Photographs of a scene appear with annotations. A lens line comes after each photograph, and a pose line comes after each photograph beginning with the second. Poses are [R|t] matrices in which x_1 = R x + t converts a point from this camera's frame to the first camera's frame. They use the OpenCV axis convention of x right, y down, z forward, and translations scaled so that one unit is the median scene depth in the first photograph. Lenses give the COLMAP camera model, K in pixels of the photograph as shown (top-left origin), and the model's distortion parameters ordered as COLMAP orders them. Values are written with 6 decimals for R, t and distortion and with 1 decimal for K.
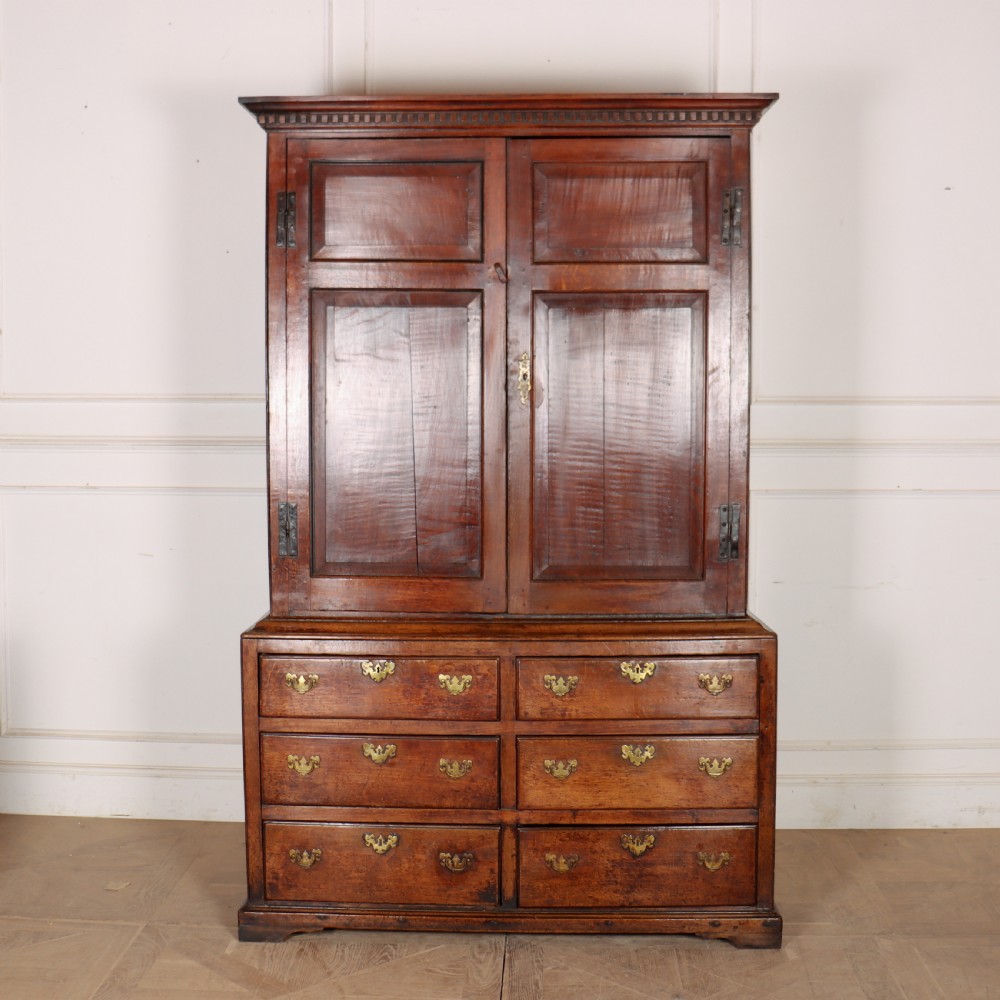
lens RADIAL K [[1547.8, 0, 479.2], [0, 1547.8, 501.4], [0, 0, 1]] dist [-0.161884, 0.000000]
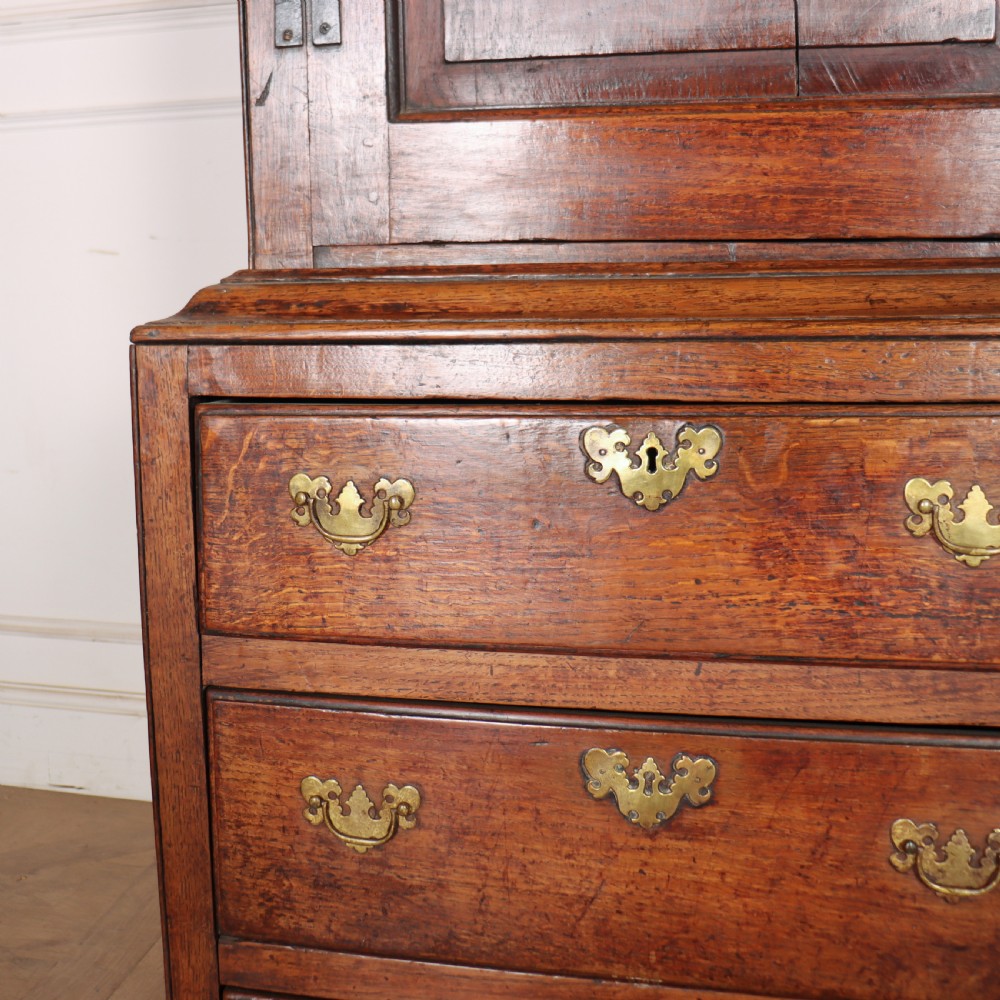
lens RADIAL K [[1251.5, 0, 387.4], [0, 1251.5, 446.8], [0, 0, 1]] dist [-0.128814, 0.000000]
pose [[0.980773, 0.004416, -0.195100, -0.067784], [0.004100, 0.999057, 0.043225, 0.098044], [0.195107, -0.043194, 0.979830, 0.794352]]
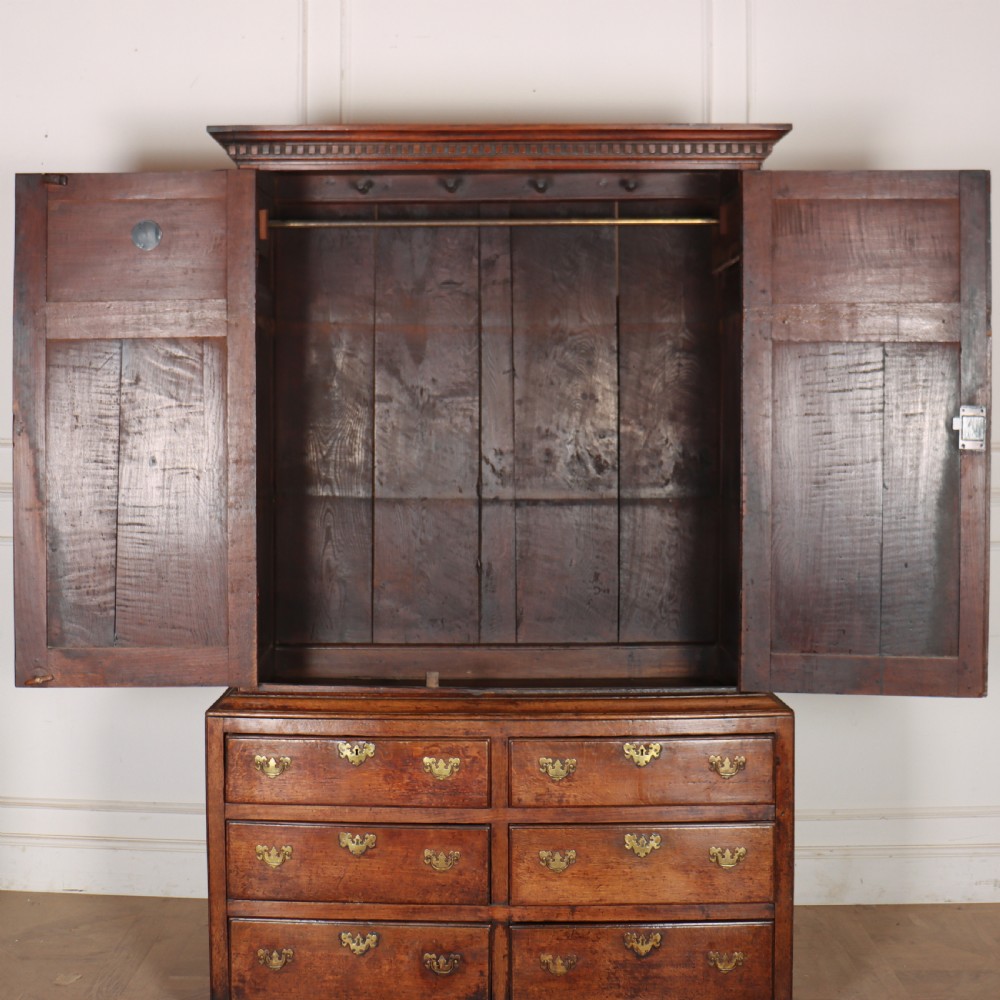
lens RADIAL K [[1472.5, 0, 450.0], [0, 1472.5, 408.6], [0, 0, 1]] dist [-0.133749, 0.000000]
pose [[0.999916, 0.001219, 0.012930, -0.021806], [-0.000288, 0.997422, -0.071757, -0.030586], [-0.012984, 0.071747, 0.997338, 0.127015]]
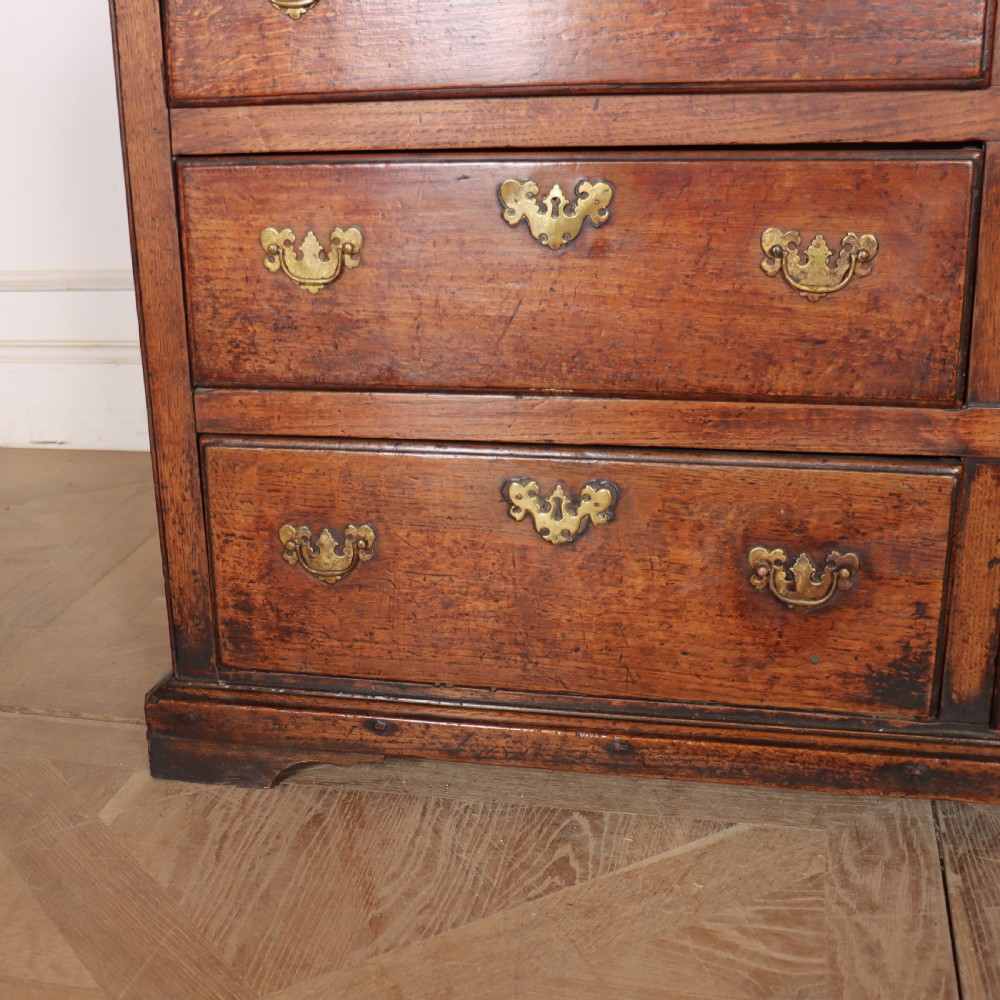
lens RADIAL K [[1472.5, 0, 351.2], [0, 1472.5, 592.6], [0, 0, 1]] dist [-0.133749, 0.000000]
pose [[0.973975, 0.035265, -0.223897, -0.037805], [0.029812, 0.959309, 0.280781, 0.154096], [0.224688, -0.280148, 0.933291, 0.708890]]
